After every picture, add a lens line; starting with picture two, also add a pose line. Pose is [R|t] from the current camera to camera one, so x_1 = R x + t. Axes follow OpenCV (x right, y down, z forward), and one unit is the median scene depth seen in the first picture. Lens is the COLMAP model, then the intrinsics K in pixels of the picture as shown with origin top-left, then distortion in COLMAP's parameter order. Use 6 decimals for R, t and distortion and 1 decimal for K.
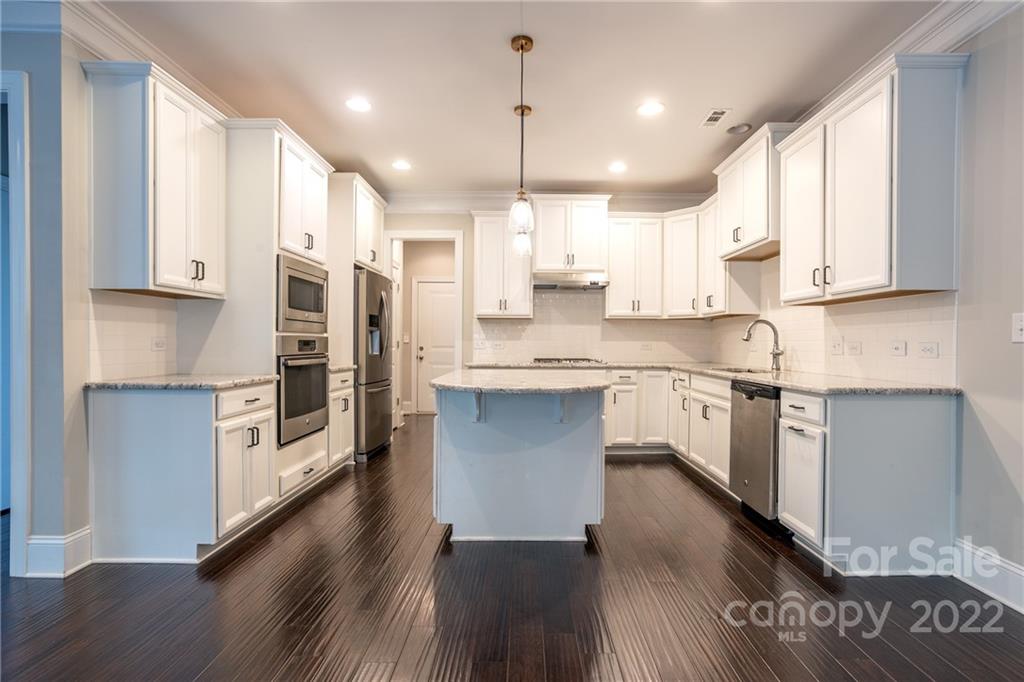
lens RADIAL K [[497.0, 0, 518.1], [0, 497.0, 338.2], [0, 0, 1]] dist [-0.062129, 0.036625]
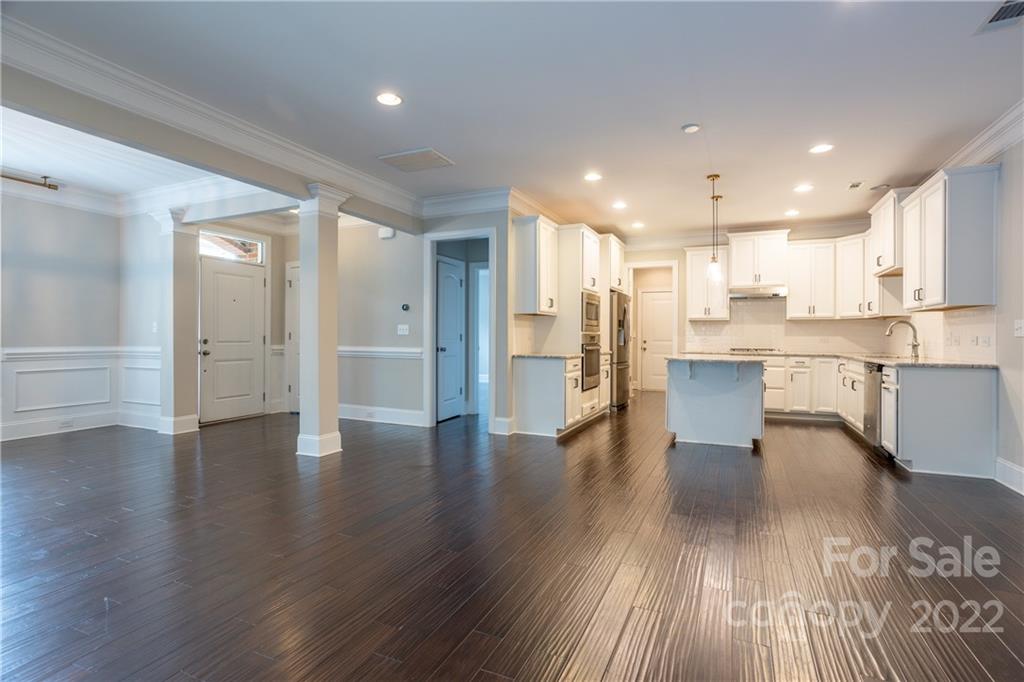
lens RADIAL K [[497.0, 0, 518.1], [0, 497.0, 338.2], [0, 0, 1]] dist [-0.062129, 0.036625]
pose [[0.917332, -0.000021, -0.398124, 0.046205], [0.003914, 0.999952, 0.008964, -0.004747], [0.398105, -0.009782, 0.917288, -0.698694]]
